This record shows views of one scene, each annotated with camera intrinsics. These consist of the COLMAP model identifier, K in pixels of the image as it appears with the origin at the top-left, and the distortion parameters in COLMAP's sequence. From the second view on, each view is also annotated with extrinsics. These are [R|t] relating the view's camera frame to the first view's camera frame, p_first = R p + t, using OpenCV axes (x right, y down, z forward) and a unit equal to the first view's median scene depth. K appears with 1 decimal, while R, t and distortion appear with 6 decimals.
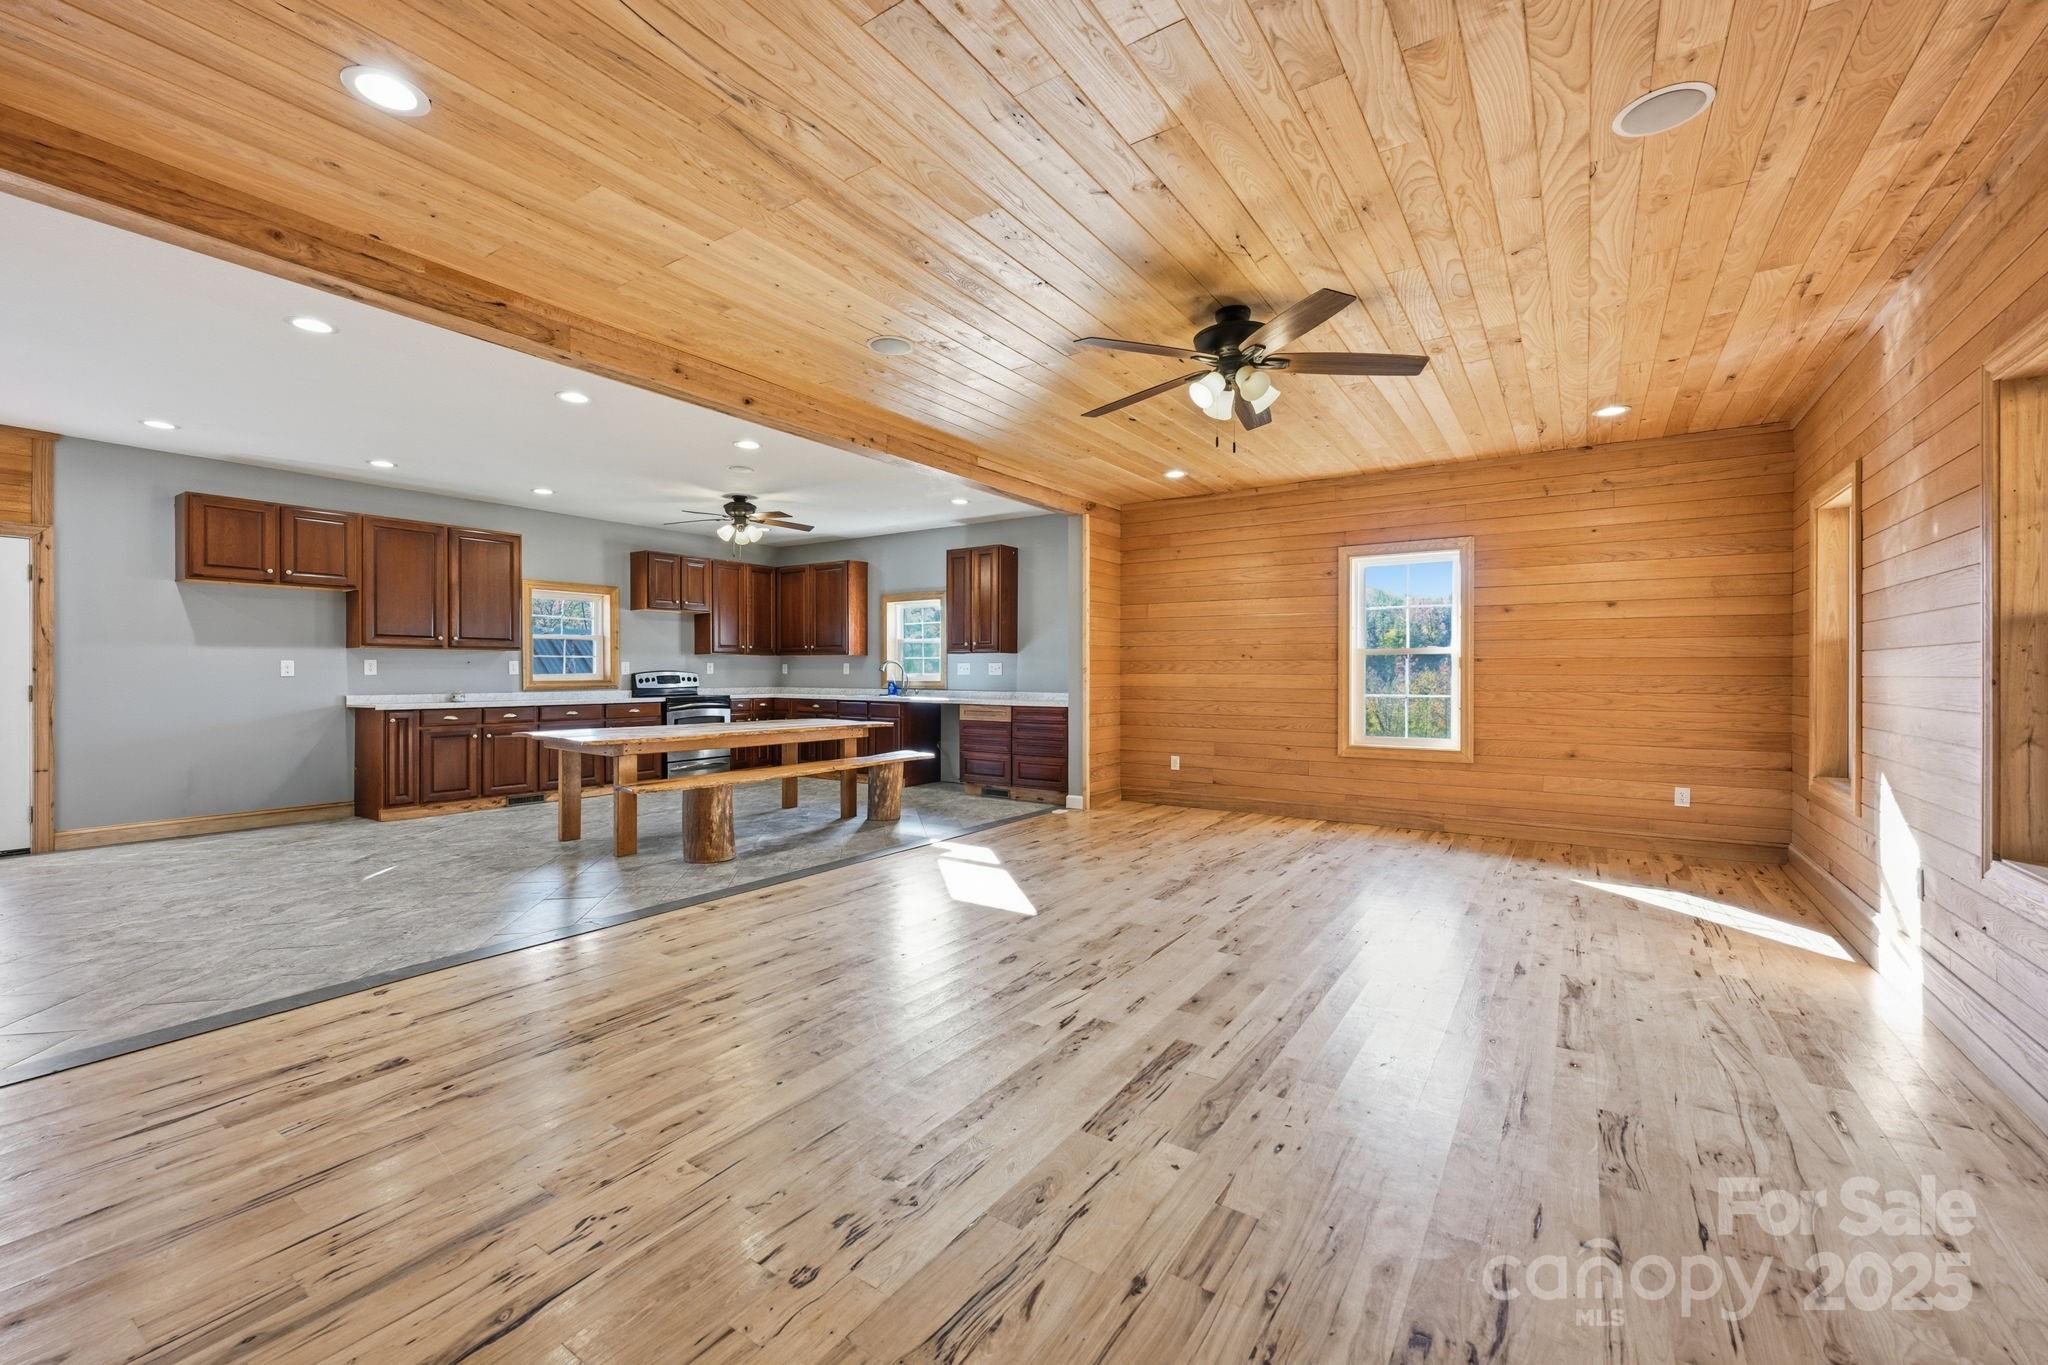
lens RADIAL K [[823.5, 0, 1013.1], [0, 823.5, 674.8], [0, 0, 1]] dist [-0.001646, 0.000300]
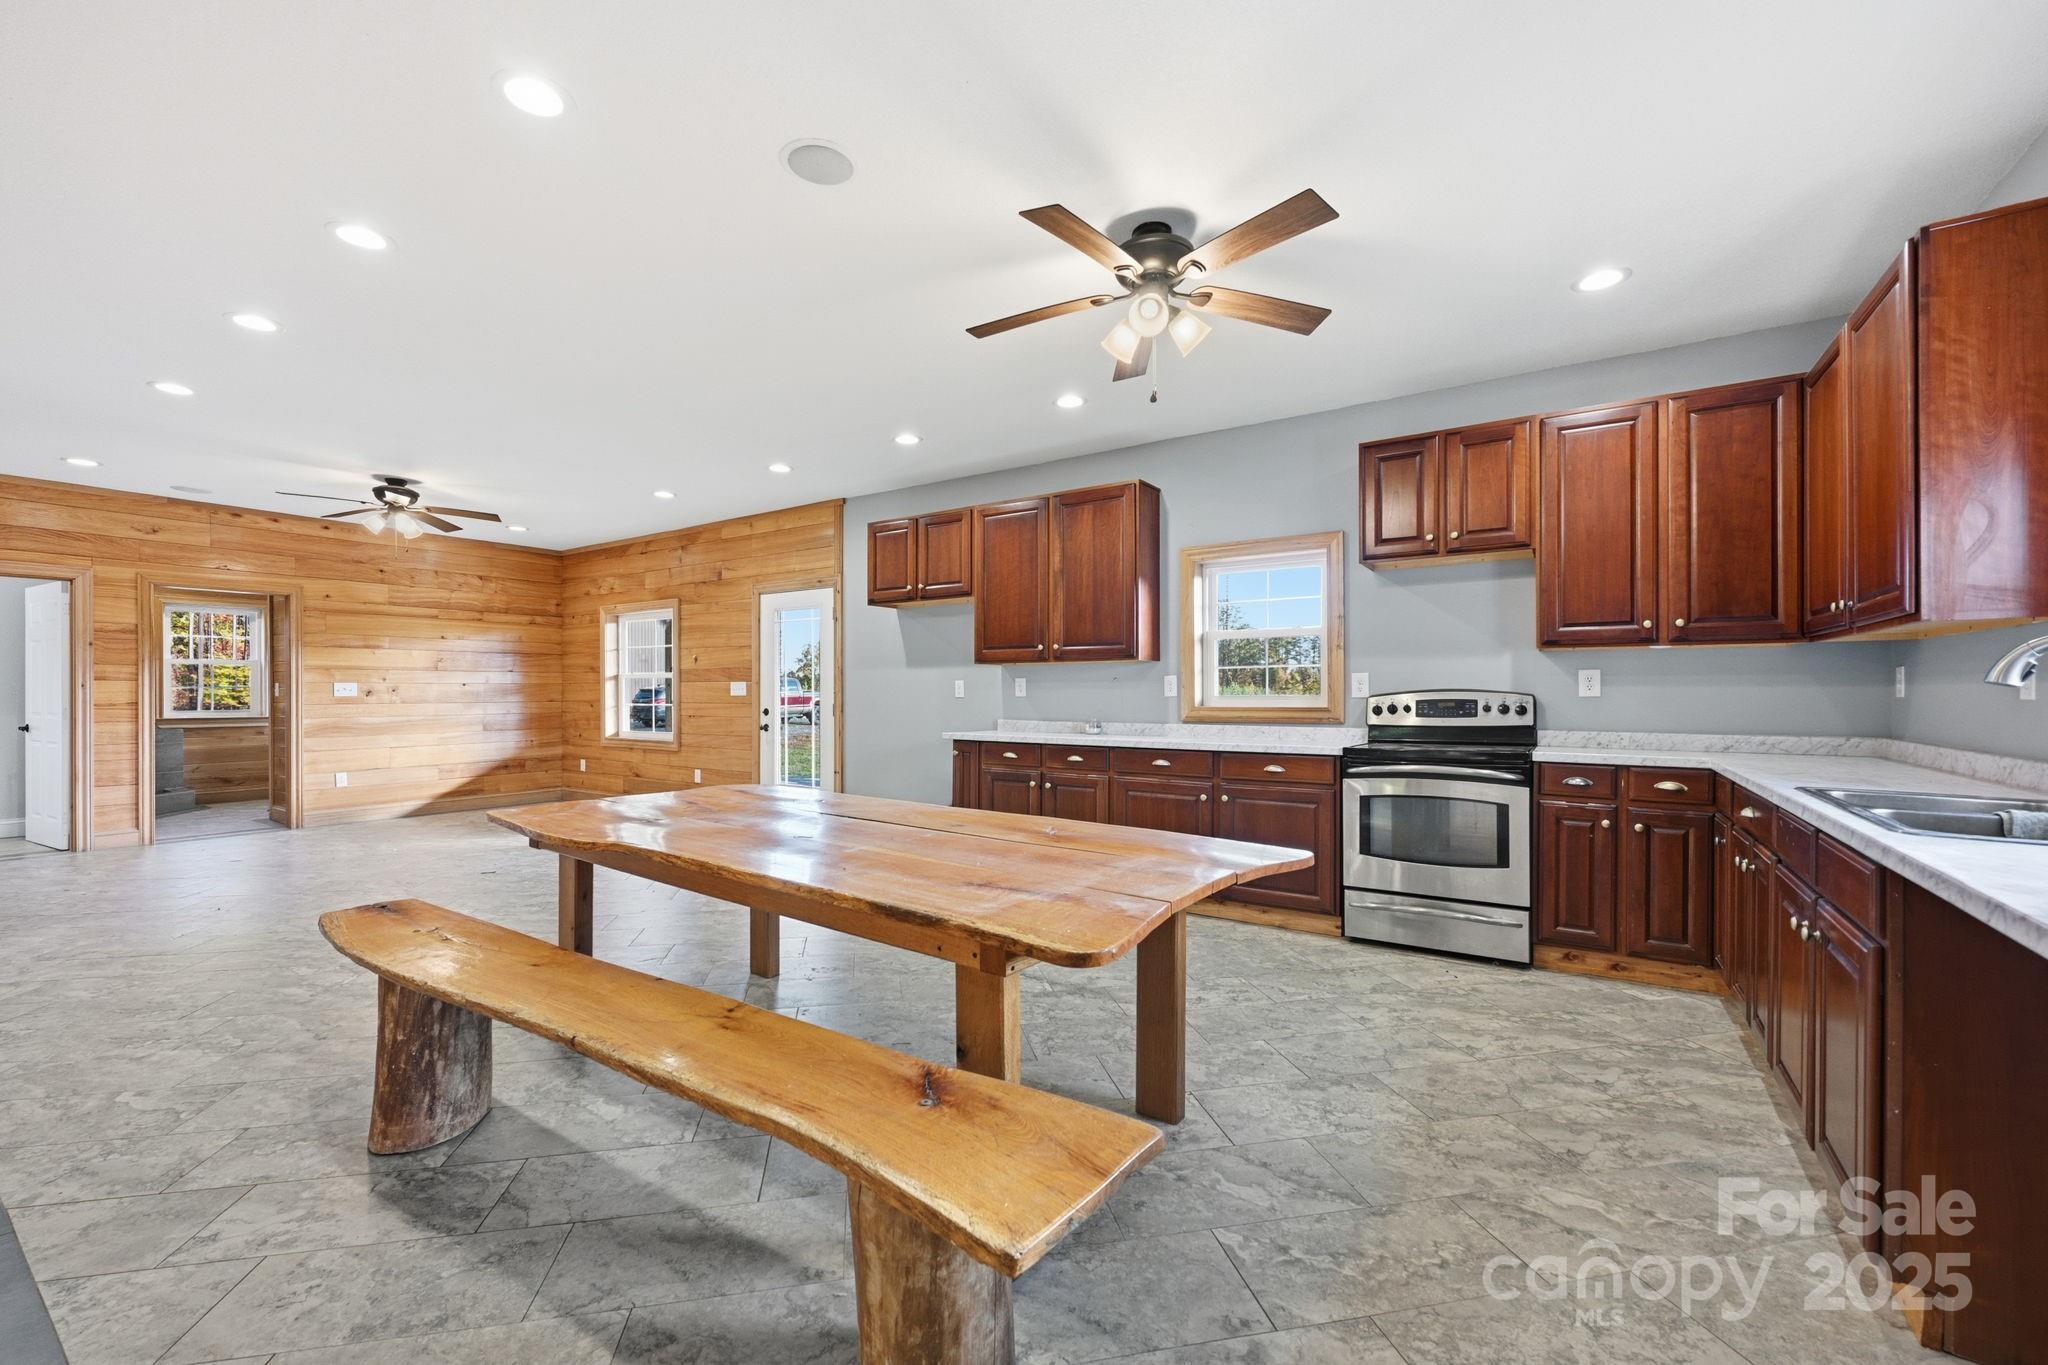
lens RADIAL K [[823.5, 0, 1023.7], [0, 823.5, 693.1], [0, 0, 1]] dist [-0.001646, 0.000300]
pose [[0.011489, 0.002870, -0.999930, 0.052331], [-0.002554, 0.999993, 0.002841, -0.005016], [0.999931, 0.002521, 0.011496, 0.975629]]
